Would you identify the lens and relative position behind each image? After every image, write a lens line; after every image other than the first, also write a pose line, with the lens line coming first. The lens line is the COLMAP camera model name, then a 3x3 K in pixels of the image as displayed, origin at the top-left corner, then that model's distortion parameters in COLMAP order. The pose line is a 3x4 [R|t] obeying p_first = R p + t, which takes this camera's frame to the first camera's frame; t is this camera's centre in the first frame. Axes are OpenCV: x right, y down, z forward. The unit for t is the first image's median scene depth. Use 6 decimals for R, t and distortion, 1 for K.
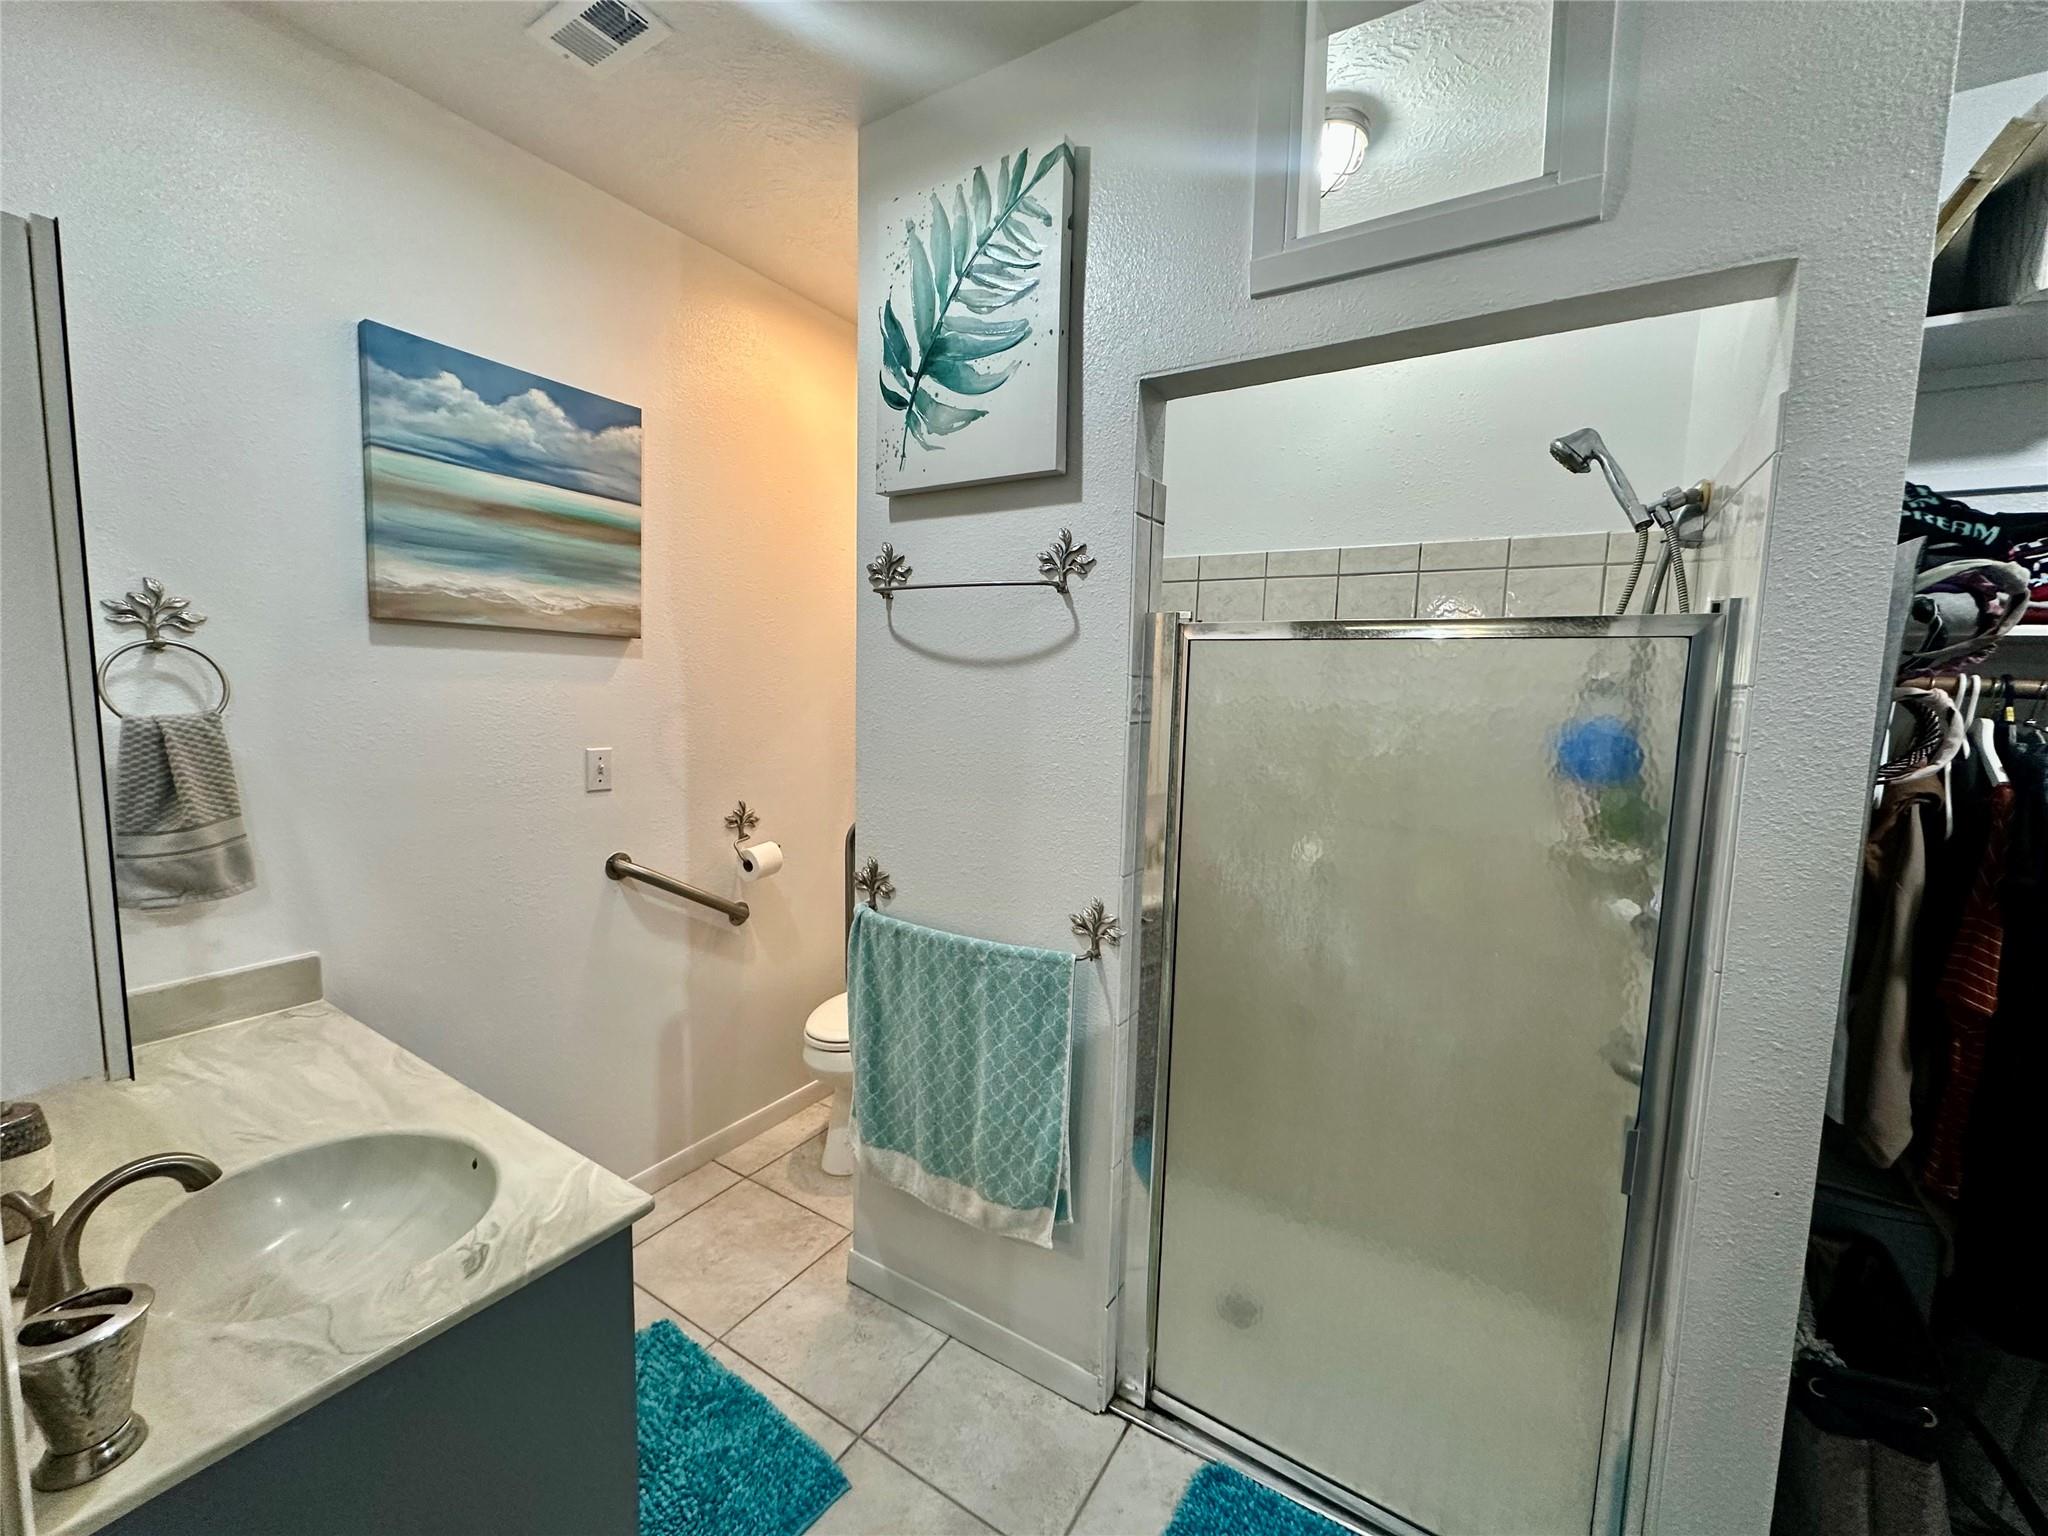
lens RADIAL K [[817.4, 0, 1024.6], [0, 817.4, 765.8], [0, 0, 1]] dist [-0.003846, 0.000643]
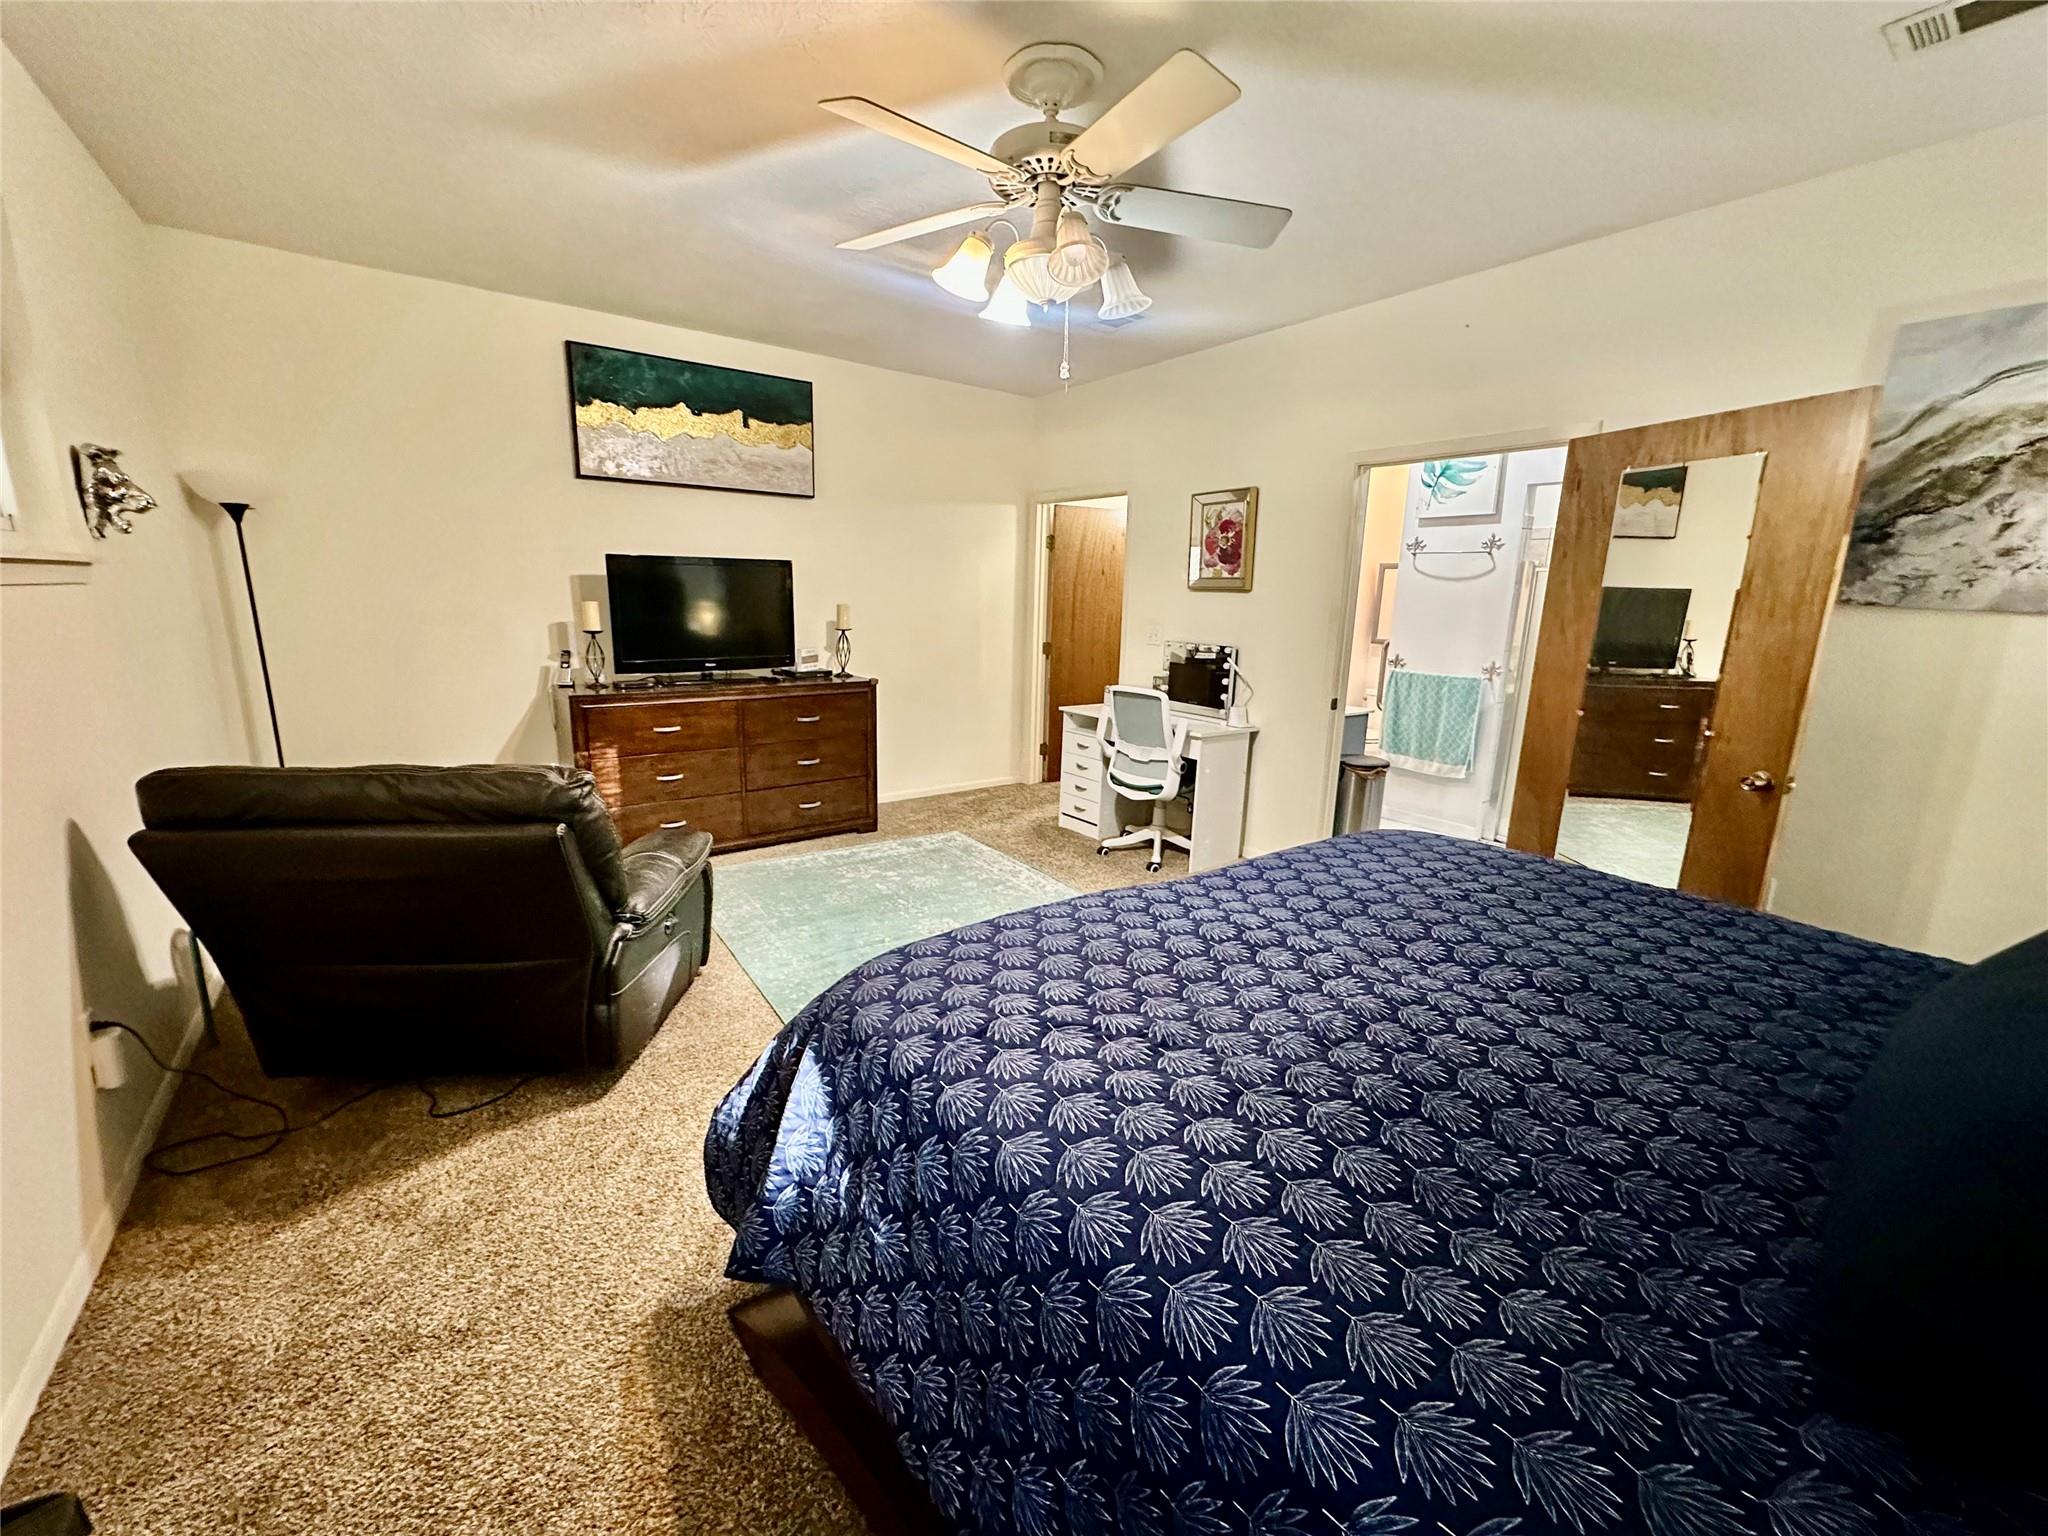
lens RADIAL K [[817.4, 0, 1017.7], [0, 817.4, 764.7], [0, 0, 1]] dist [-0.003846, 0.000643]
pose [[0.922459, 0.075121, -0.378716, -0.370863], [-0.037791, 0.993747, 0.105068, 0.310499], [0.384241, -0.082608, 0.919530, -2.543401]]
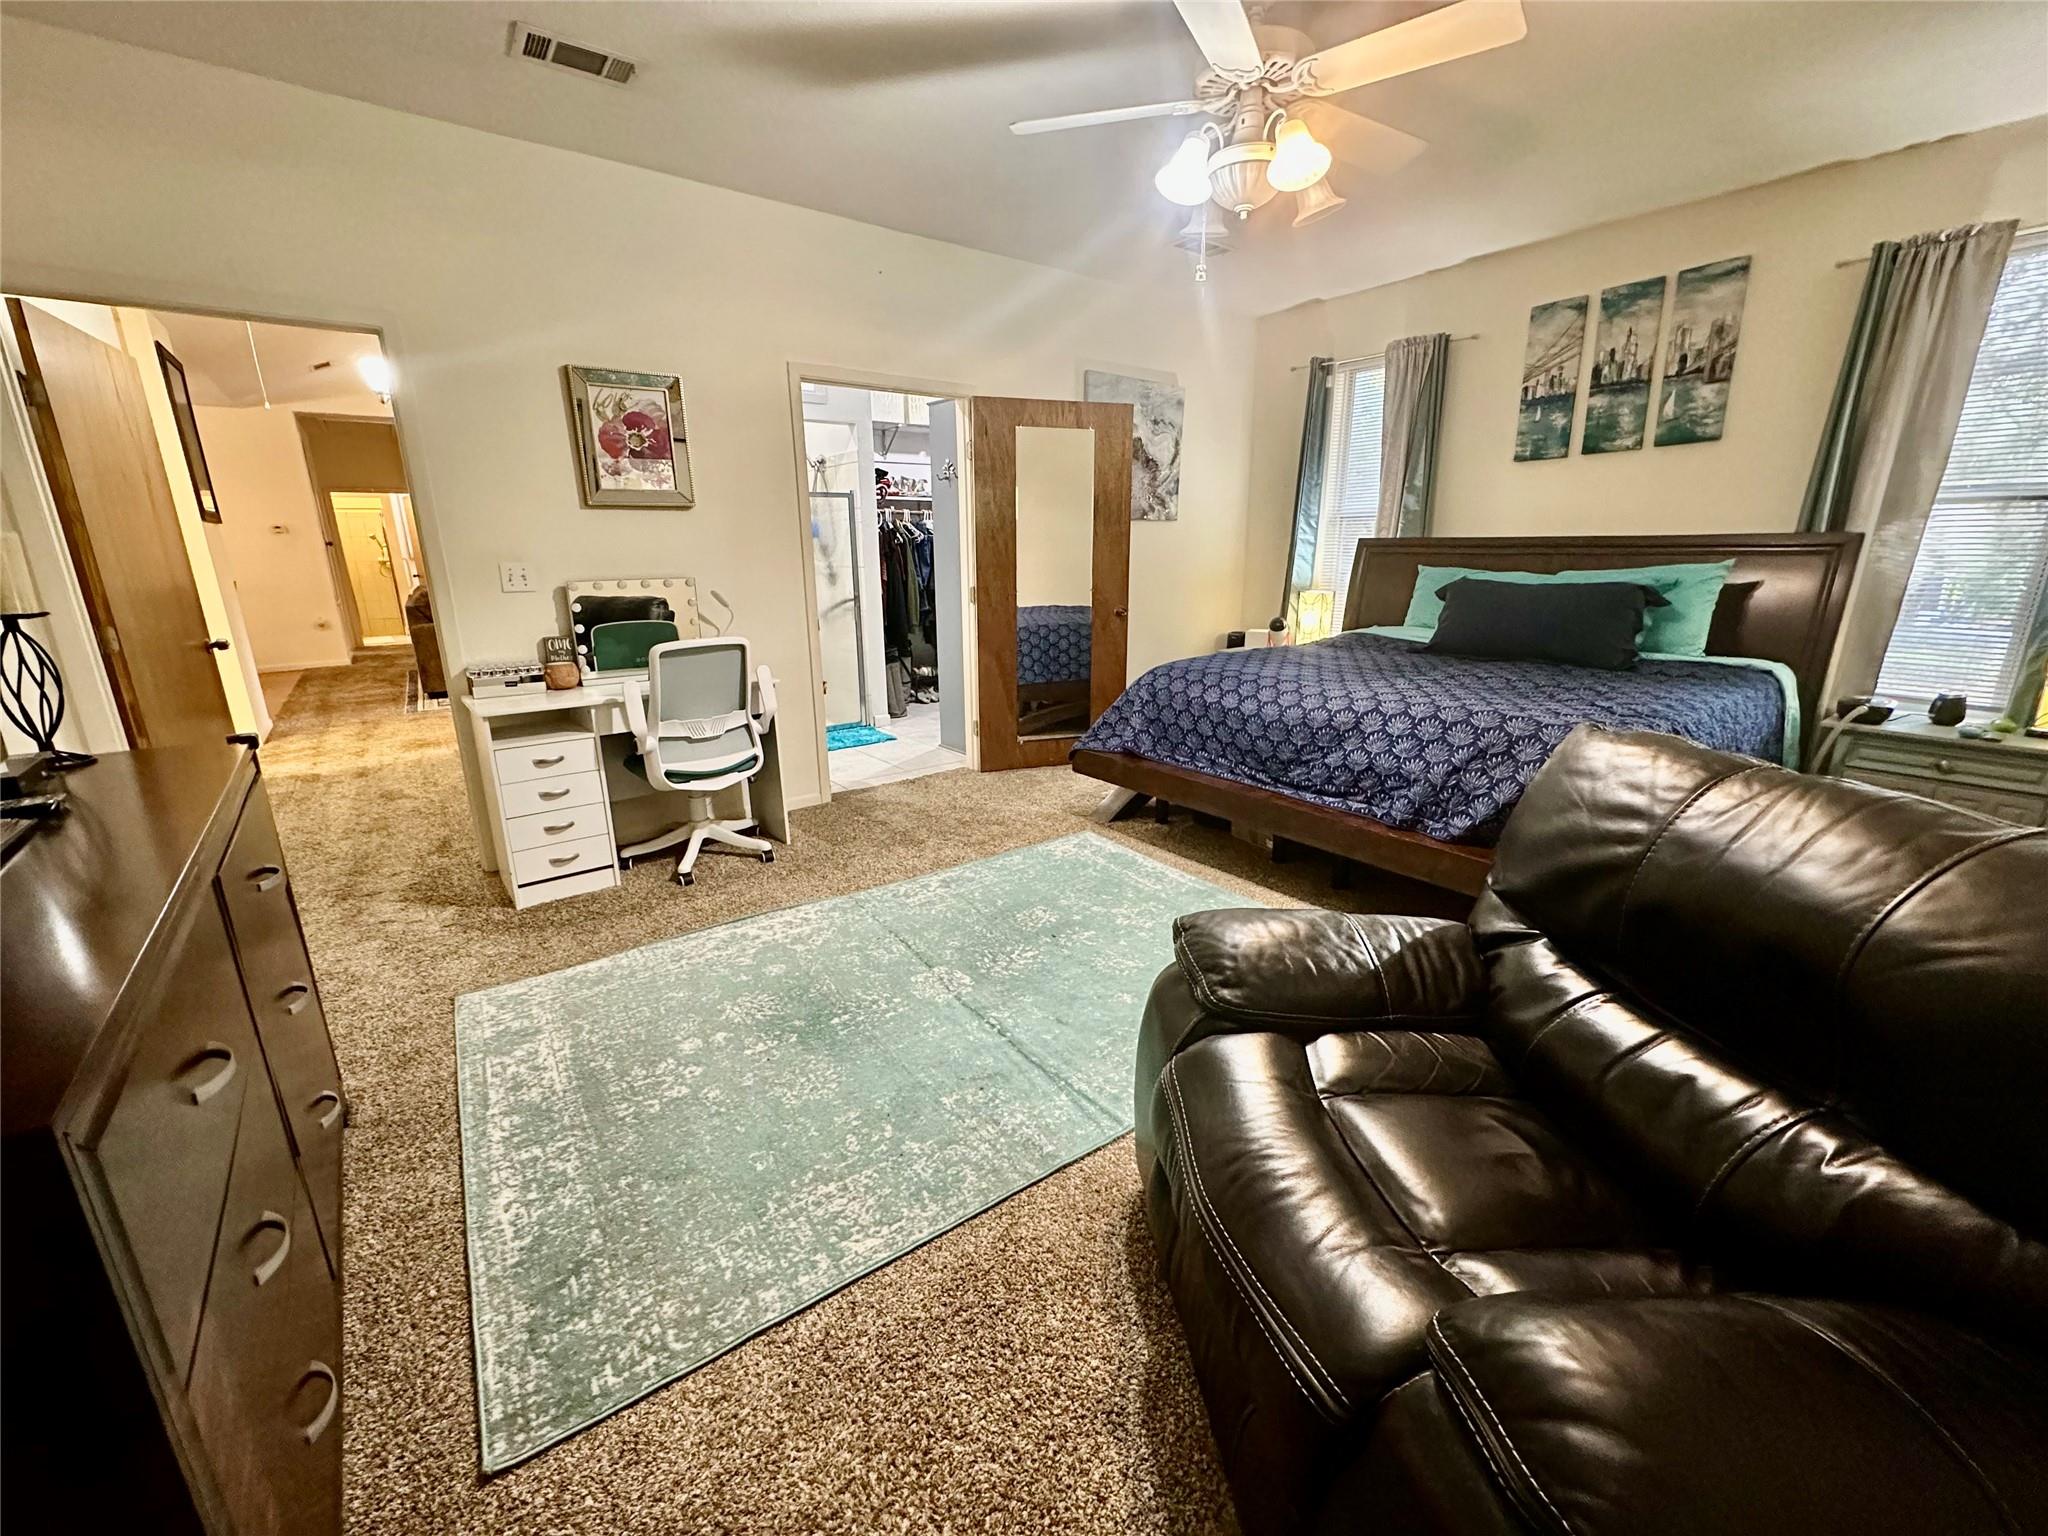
lens RADIAL K [[817.4, 0, 1025.4], [0, 817.4, 769.0], [0, 0, 1]] dist [-0.003846, 0.000643]
pose [[0.372630, -0.281030, 0.884403, -3.665744], [0.110074, 0.959699, 0.258578, 0.145362], [-0.921429, 0.000996, 0.388546, -0.833004]]
